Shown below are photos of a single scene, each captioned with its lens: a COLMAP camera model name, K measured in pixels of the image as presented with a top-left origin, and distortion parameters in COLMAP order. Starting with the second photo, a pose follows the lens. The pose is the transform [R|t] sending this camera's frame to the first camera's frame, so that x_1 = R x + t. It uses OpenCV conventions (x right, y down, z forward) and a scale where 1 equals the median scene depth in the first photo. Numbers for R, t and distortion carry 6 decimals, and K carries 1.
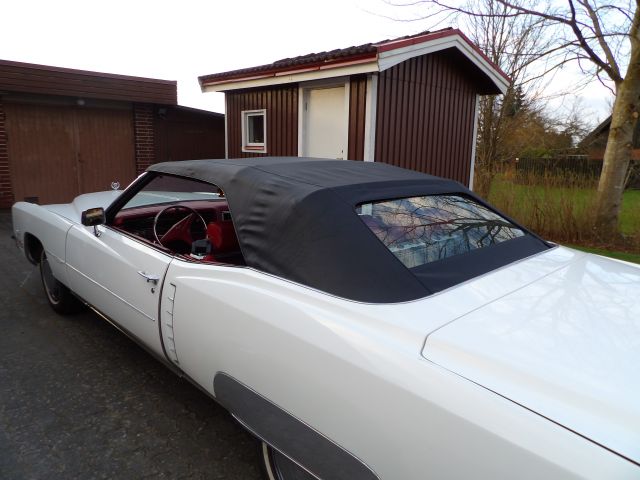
lens RADIAL K [[460.9, 0, 316.7], [0, 460.9, 238.3], [0, 0, 1]] dist [-0.033540, 0.043021]
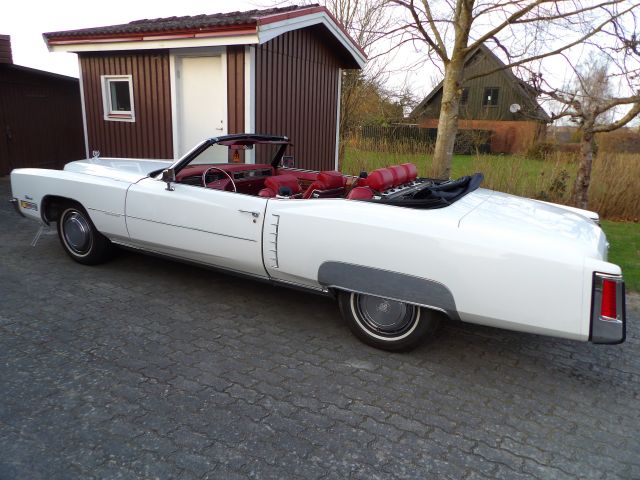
lens RADIAL K [[460.9, 0, 316.7], [0, 460.9, 239.2], [0, 0, 1]] dist [-0.033540, 0.043021]
pose [[0.945594, -0.071298, 0.317442, -0.068545], [0.048416, 0.995666, 0.079407, -0.001182], [-0.321728, -0.059718, 0.944947, -0.029640]]
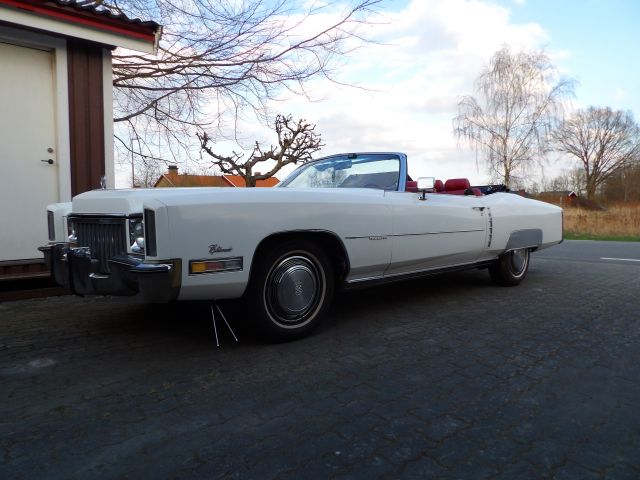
lens RADIAL K [[460.9, 0, 318.5], [0, 460.9, 240.5], [0, 0, 1]] dist [-0.033540, 0.043021]
pose [[-0.000583, -0.099010, 0.995086, -0.492750], [0.198148, 0.975345, 0.097161, -0.043983], [-0.980172, 0.197231, 0.019050, 0.533221]]
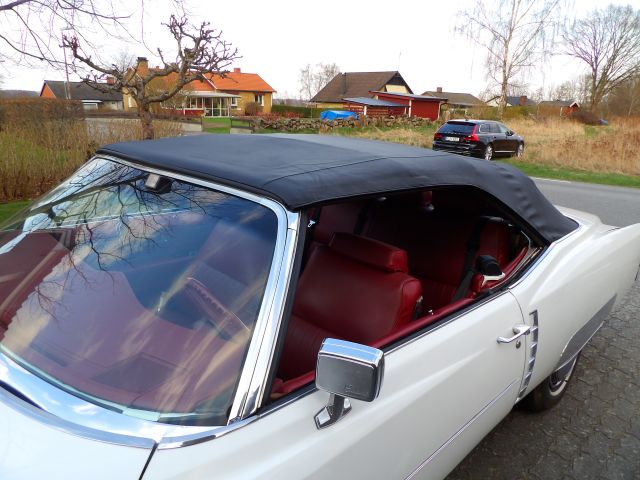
lens RADIAL K [[460.9, 0, 318.4], [0, 460.9, 239.1], [0, 0, 1]] dist [-0.033540, 0.043021]
pose [[-0.004508, -0.308041, 0.951362, -0.259704], [0.164402, 0.938198, 0.304558, -0.081086], [-0.986383, 0.157779, 0.046414, 0.329779]]
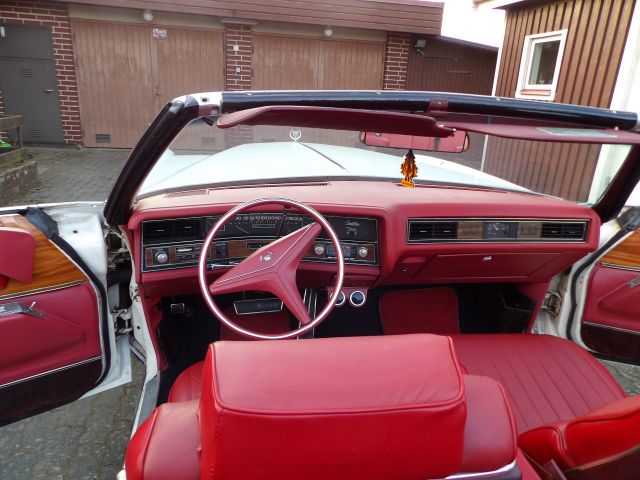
lens RADIAL K [[460.9, 0, 318.8], [0, 460.9, 240.8], [0, 0, 1]] dist [-0.033540, 0.043021]
pose [[0.842296, 0.191850, -0.503718, -0.023303], [-0.138499, 0.980170, 0.141723, -0.035145], [0.520918, -0.049608, 0.852164, 0.253116]]
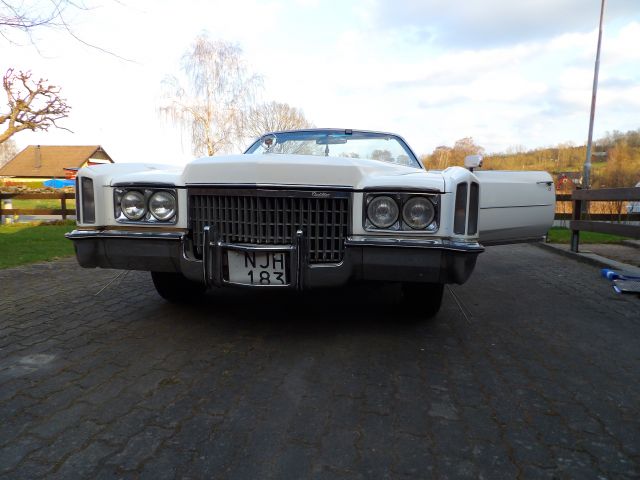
lens RADIAL K [[460.9, 0, 320.3], [0, 460.9, 239.6], [0, 0, 1]] dist [-0.033540, 0.043021]
pose [[-0.605401, -0.122437, 0.786447, -0.483627], [0.125581, 0.961026, 0.246288, -0.075099], [-0.785951, 0.247866, -0.566431, 0.724108]]
